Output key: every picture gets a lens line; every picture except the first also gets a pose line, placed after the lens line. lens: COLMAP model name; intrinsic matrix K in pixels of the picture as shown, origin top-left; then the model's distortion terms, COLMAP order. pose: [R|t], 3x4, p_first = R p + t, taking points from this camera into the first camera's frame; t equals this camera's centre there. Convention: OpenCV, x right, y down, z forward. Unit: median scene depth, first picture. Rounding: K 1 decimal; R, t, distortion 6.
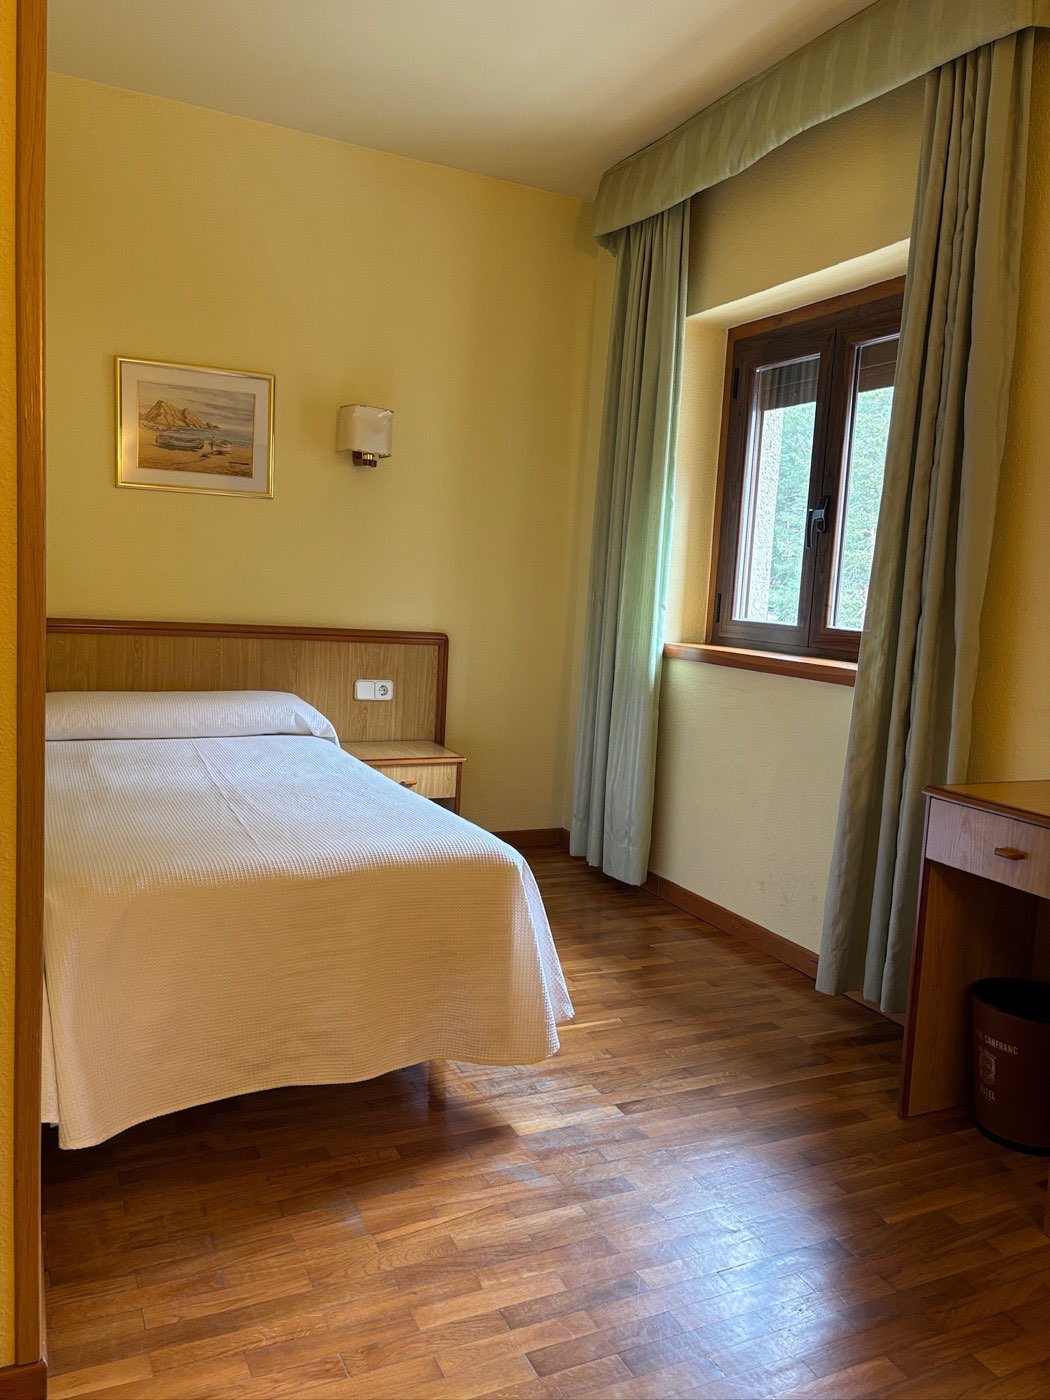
lens RADIAL K [[1044.7, 0, 524.2], [0, 1044.7, 716.2], [0, 0, 1]] dist [0.002924, -0.010343]
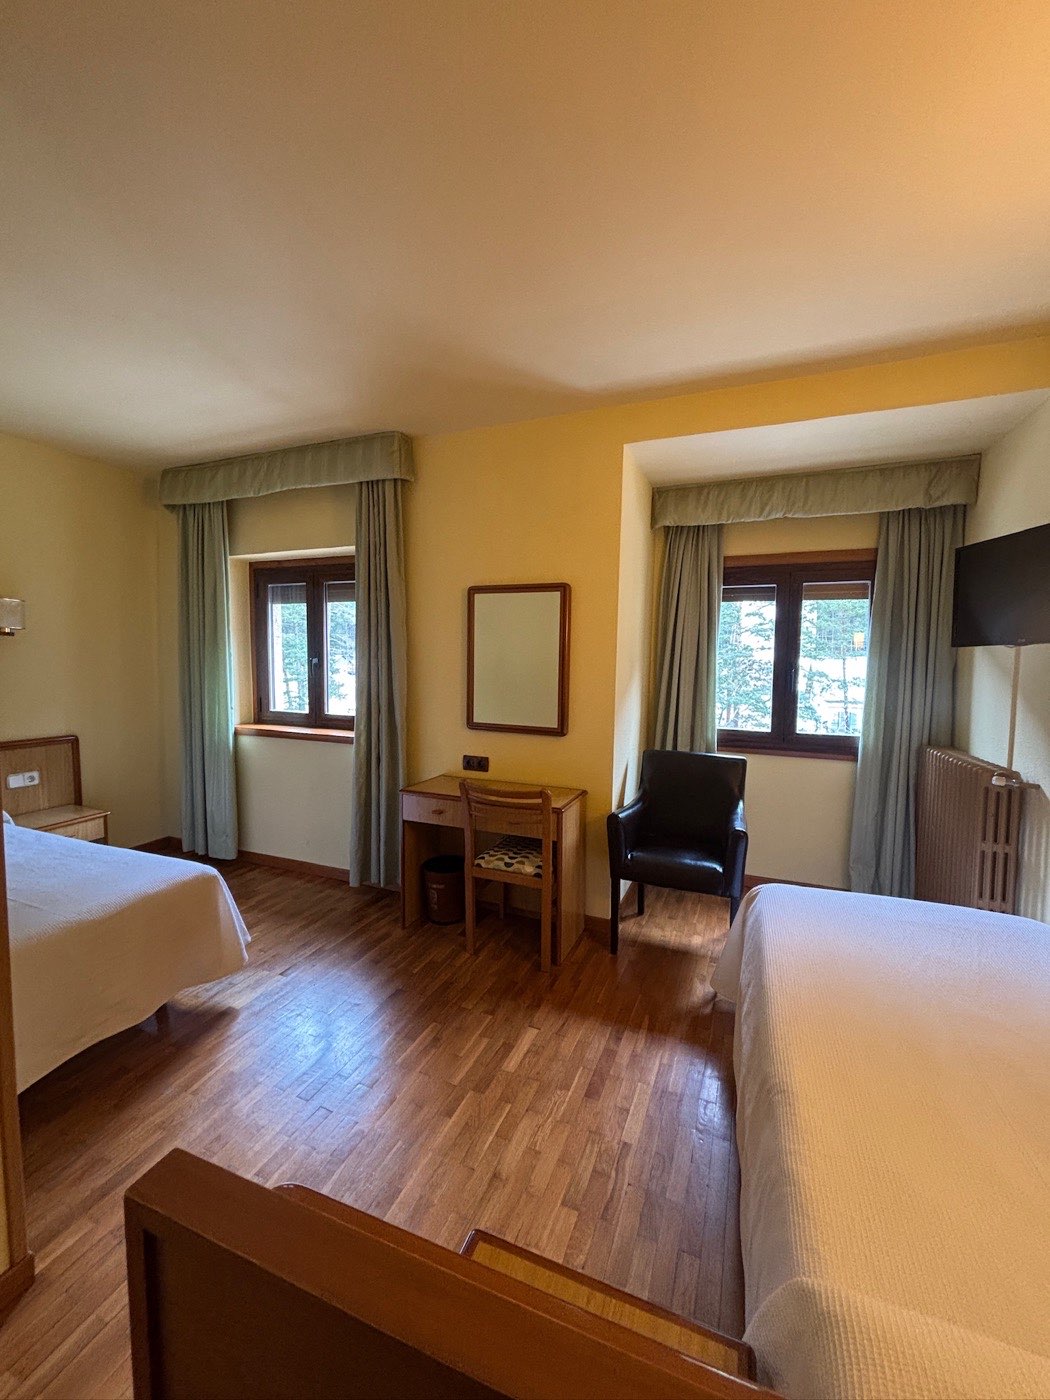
lens RADIAL K [[561.8, 0, 525.0], [0, 561.8, 700.0], [0, 0, 1]] dist [-0.000561, 0.000355]
pose [[0.743565, -0.095421, 0.661820, -0.186025], [0.114605, 0.993306, 0.014454, -0.097238], [-0.658769, 0.065100, 0.749523, -0.137746]]
